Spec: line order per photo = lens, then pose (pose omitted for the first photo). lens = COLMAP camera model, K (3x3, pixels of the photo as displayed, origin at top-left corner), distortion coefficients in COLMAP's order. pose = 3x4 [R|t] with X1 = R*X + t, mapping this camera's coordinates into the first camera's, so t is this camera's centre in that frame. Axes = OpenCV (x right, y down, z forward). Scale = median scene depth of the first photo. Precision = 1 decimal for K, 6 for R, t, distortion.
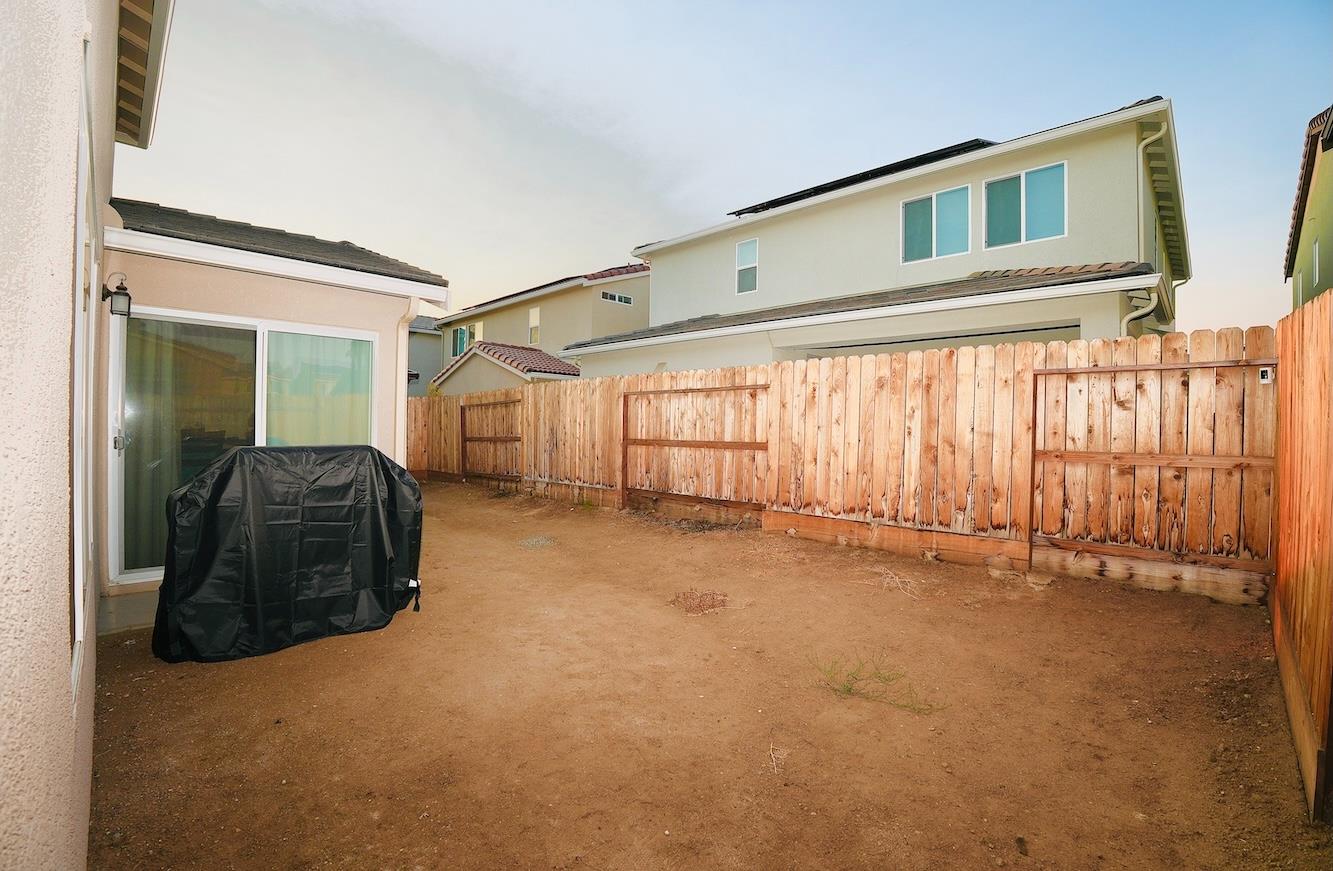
lens RADIAL K [[581.0, 0, 668.3], [0, 581.0, 435.0], [0, 0, 1]] dist [-0.073801, 0.019839]
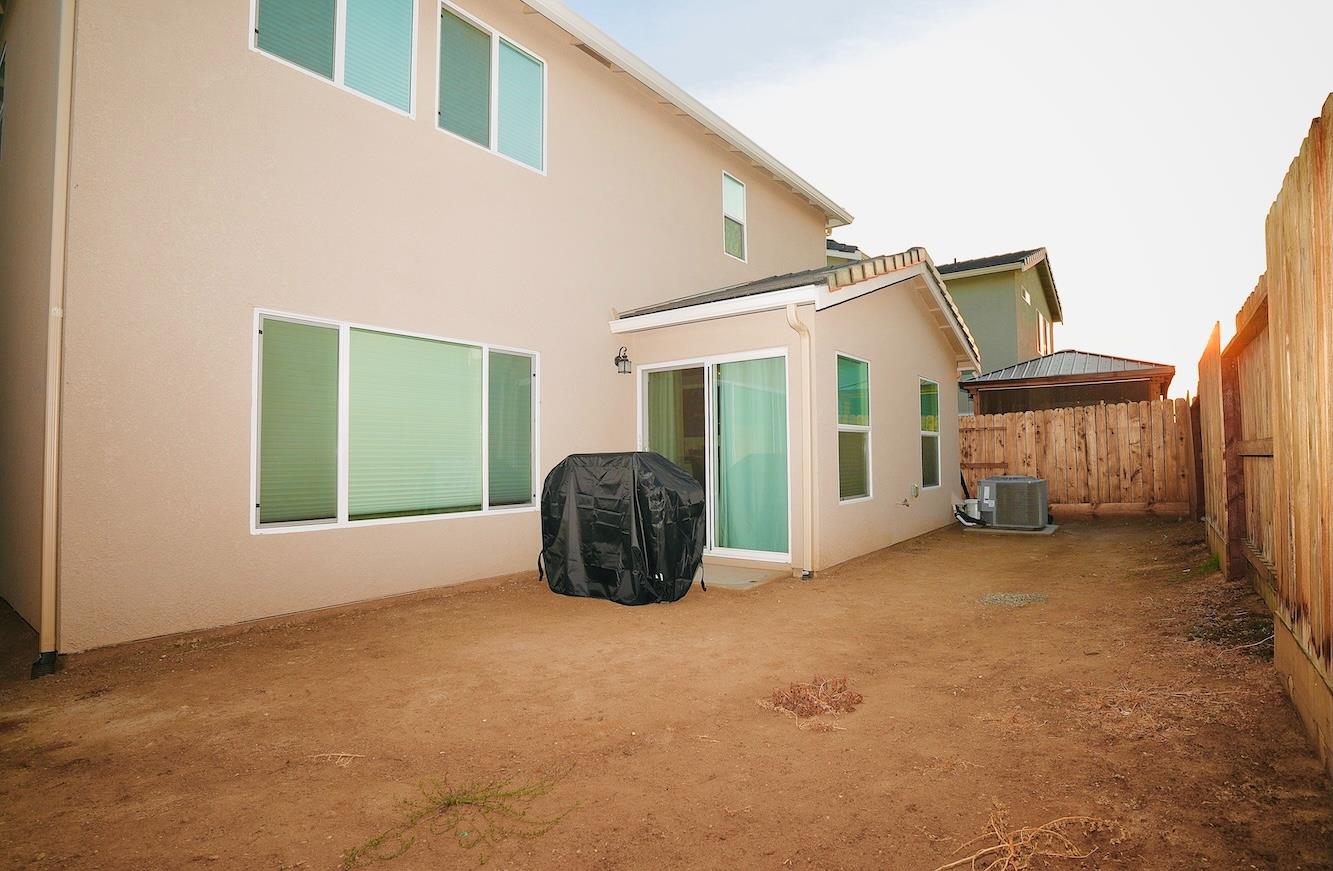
lens RADIAL K [[645.5, 0, 666.5], [0, 645.5, 435.5], [0, 0, 1]] dist [-0.040328, 0.000956]
pose [[0.111907, -0.055734, -0.992155, 0.876316], [0.003342, 0.998441, -0.055710, 0.062489], [0.993713, 0.002918, 0.111919, 0.945066]]
